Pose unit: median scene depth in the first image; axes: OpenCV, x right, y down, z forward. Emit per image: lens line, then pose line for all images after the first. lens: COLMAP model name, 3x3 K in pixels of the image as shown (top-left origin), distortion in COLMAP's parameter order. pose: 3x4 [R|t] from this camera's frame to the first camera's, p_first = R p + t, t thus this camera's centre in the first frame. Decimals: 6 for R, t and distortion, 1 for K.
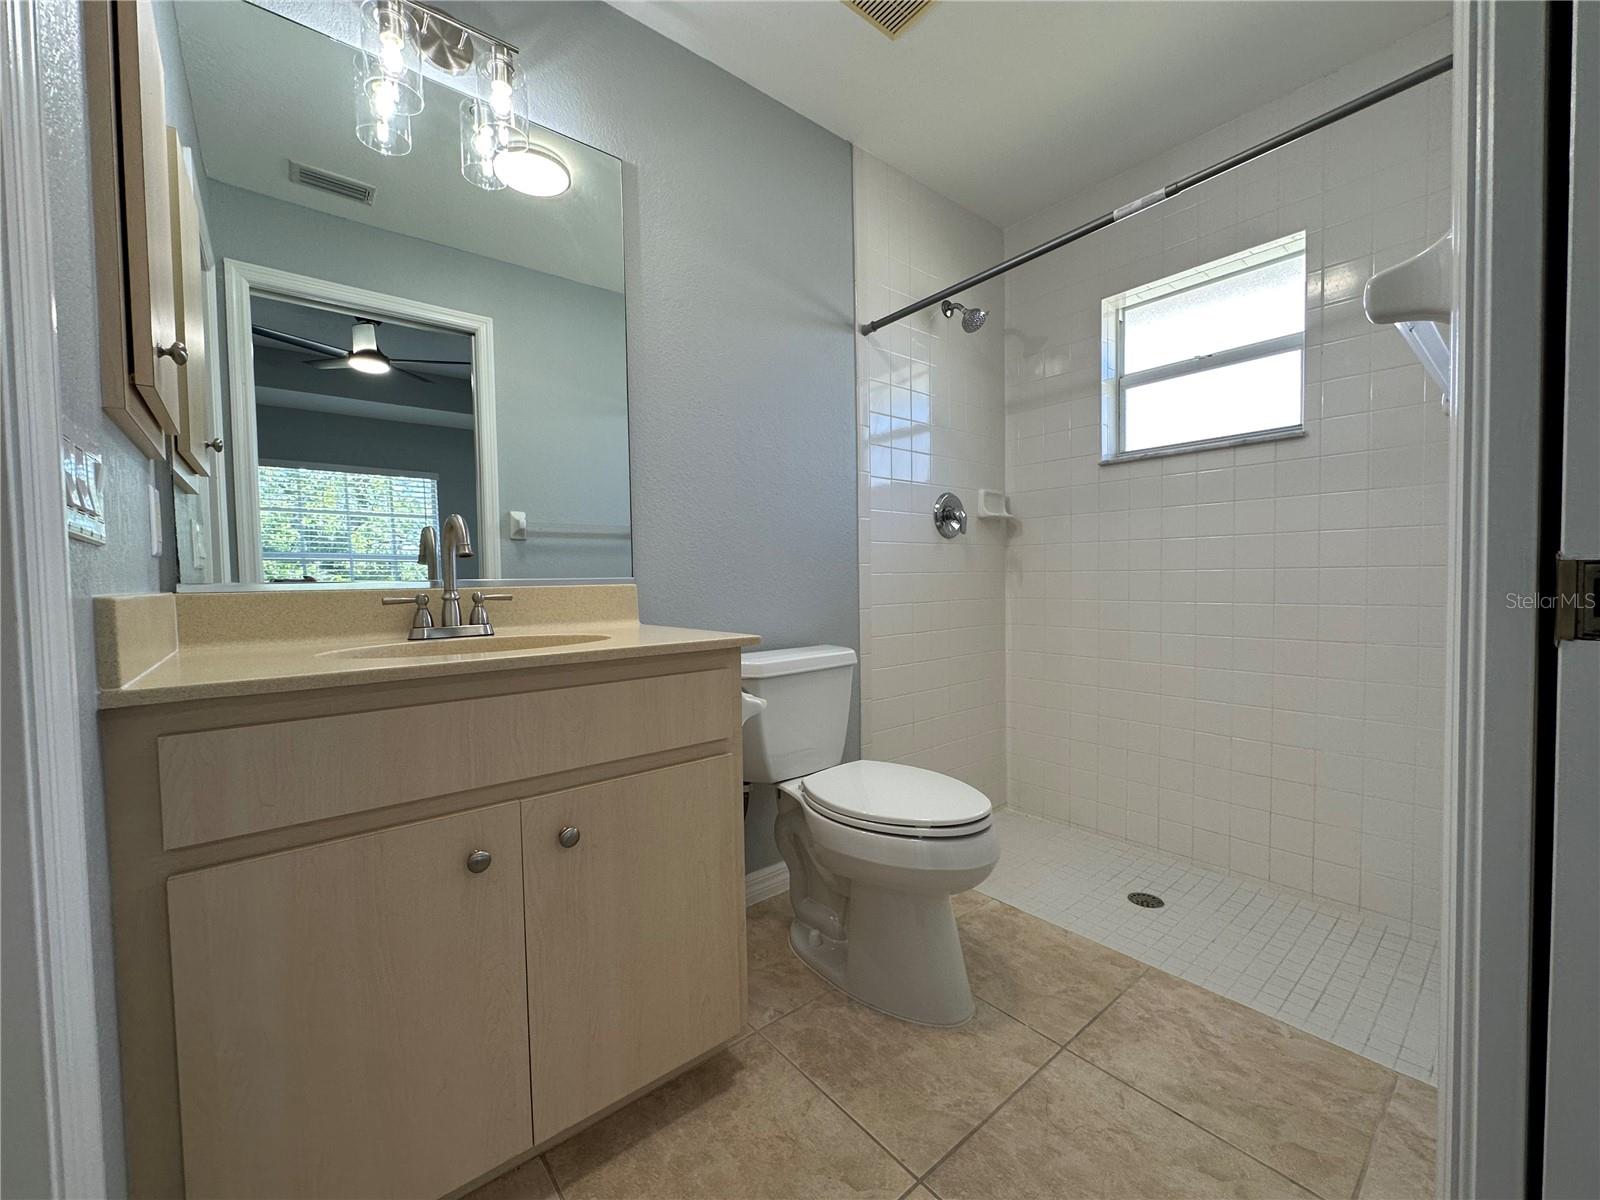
lens RADIAL K [[635.9, 0, 800.7], [0, 635.9, 598.6], [0, 0, 1]] dist [-0.002558, -0.000147]
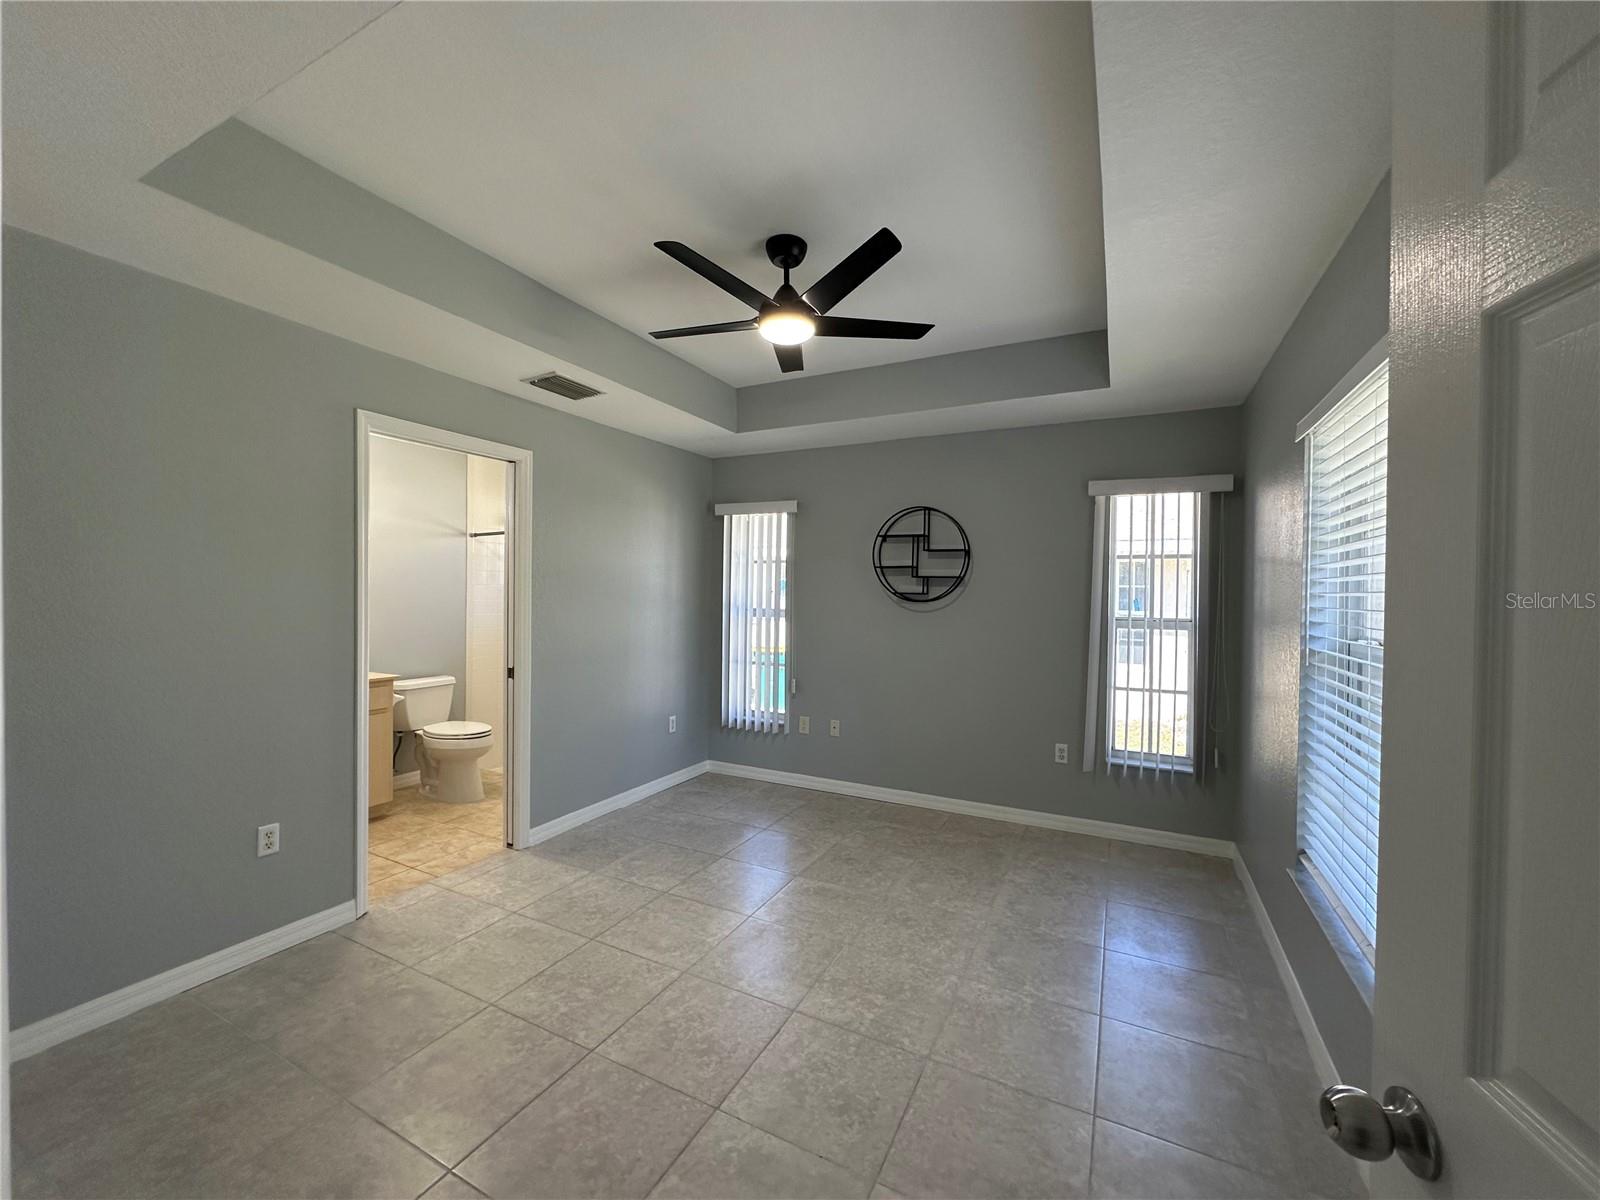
lens RADIAL K [[635.9, 0, 800.7], [0, 635.9, 598.6], [0, 0, 1]] dist [-0.002558, -0.000147]
pose [[0.918974, 0.023744, 0.393603, 0.401961], [-0.014824, 0.999560, -0.025688, -0.214856], [-0.394040, 0.017771, 0.918922, -2.116995]]
